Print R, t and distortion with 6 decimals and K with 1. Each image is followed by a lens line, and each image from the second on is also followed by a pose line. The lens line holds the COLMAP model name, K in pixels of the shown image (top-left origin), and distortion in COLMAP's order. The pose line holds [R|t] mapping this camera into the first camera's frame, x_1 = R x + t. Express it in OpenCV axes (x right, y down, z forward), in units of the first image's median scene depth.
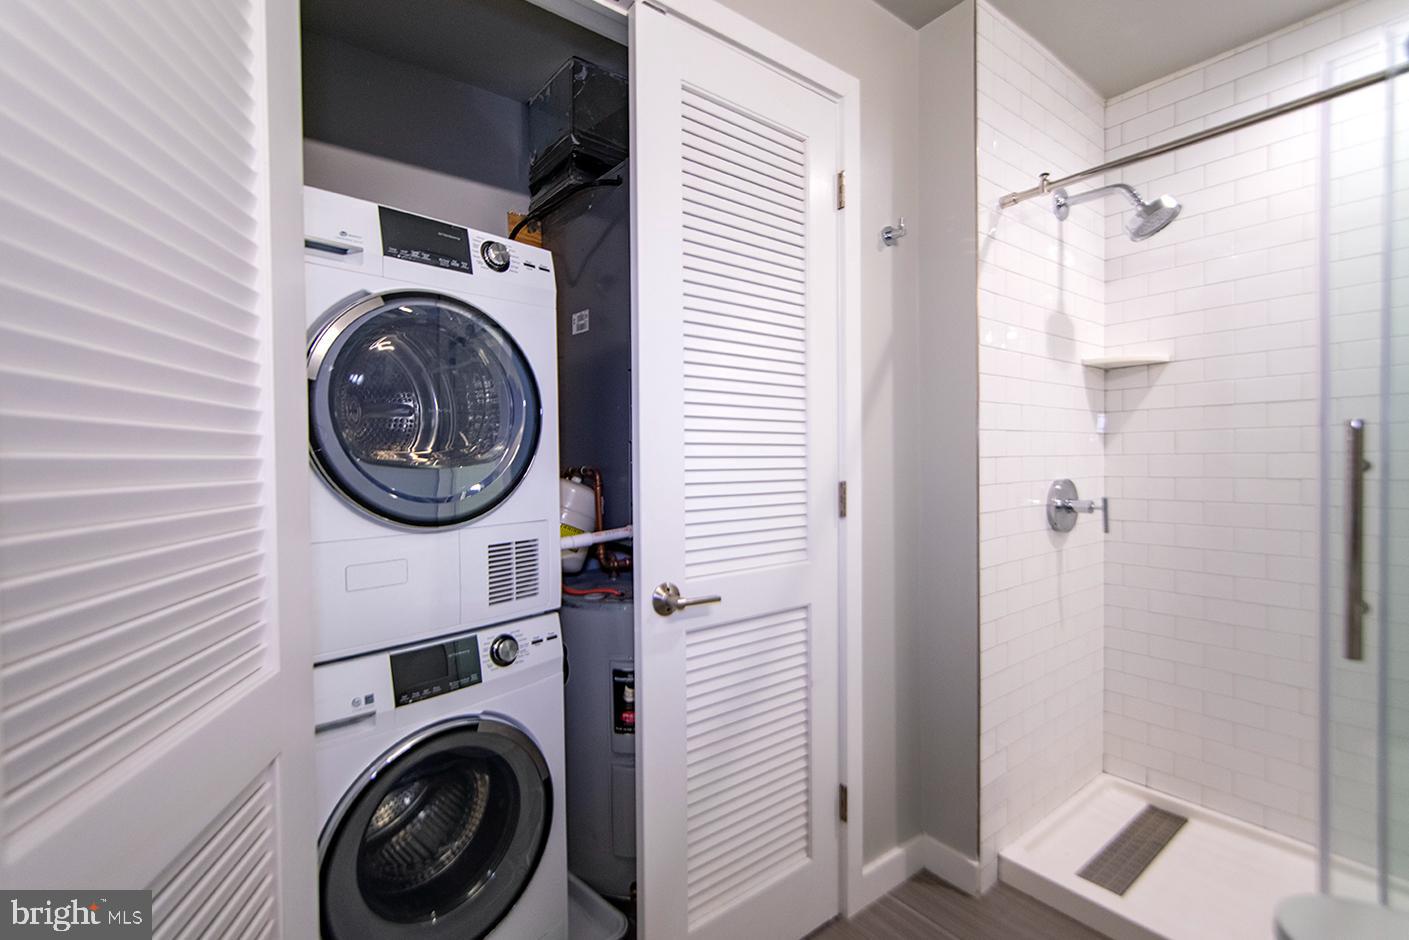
lens RADIAL K [[621.9, 0, 708.2], [0, 621.9, 468.6], [0, 0, 1]] dist [-0.000944, -0.000545]
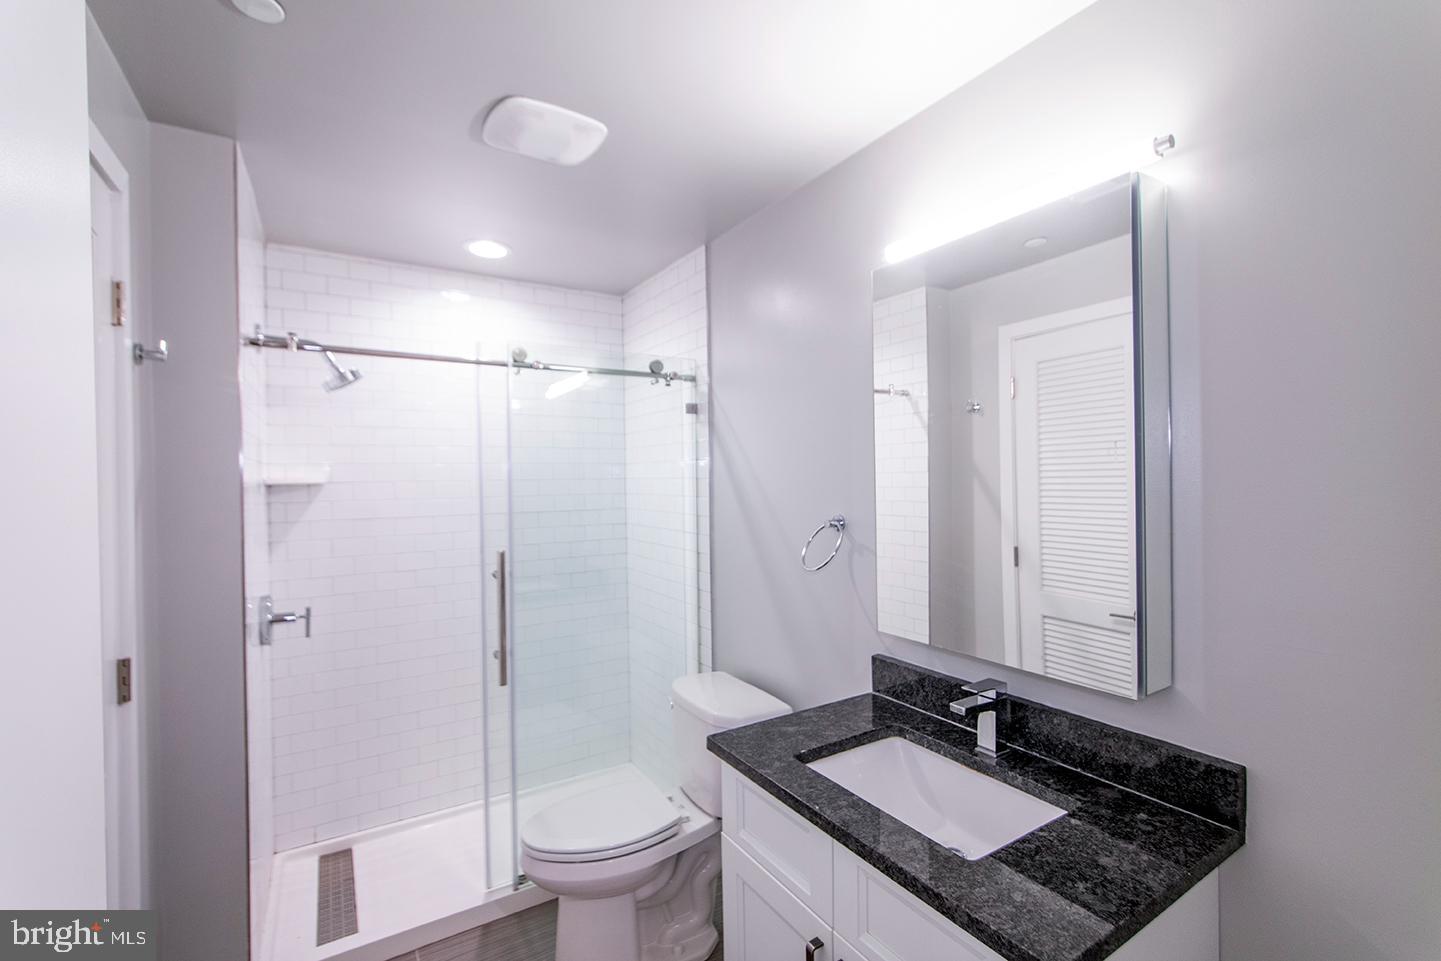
lens RADIAL K [[636.0, 0, 724.2], [0, 636.0, 479.0], [0, 0, 1]] dist [-0.000944, -0.000545]
pose [[0.084158, 0.001918, 0.996451, -0.473758], [0.032655, 0.999456, -0.004682, -0.159068], [-0.995917, 0.032933, 0.084049, 0.120535]]
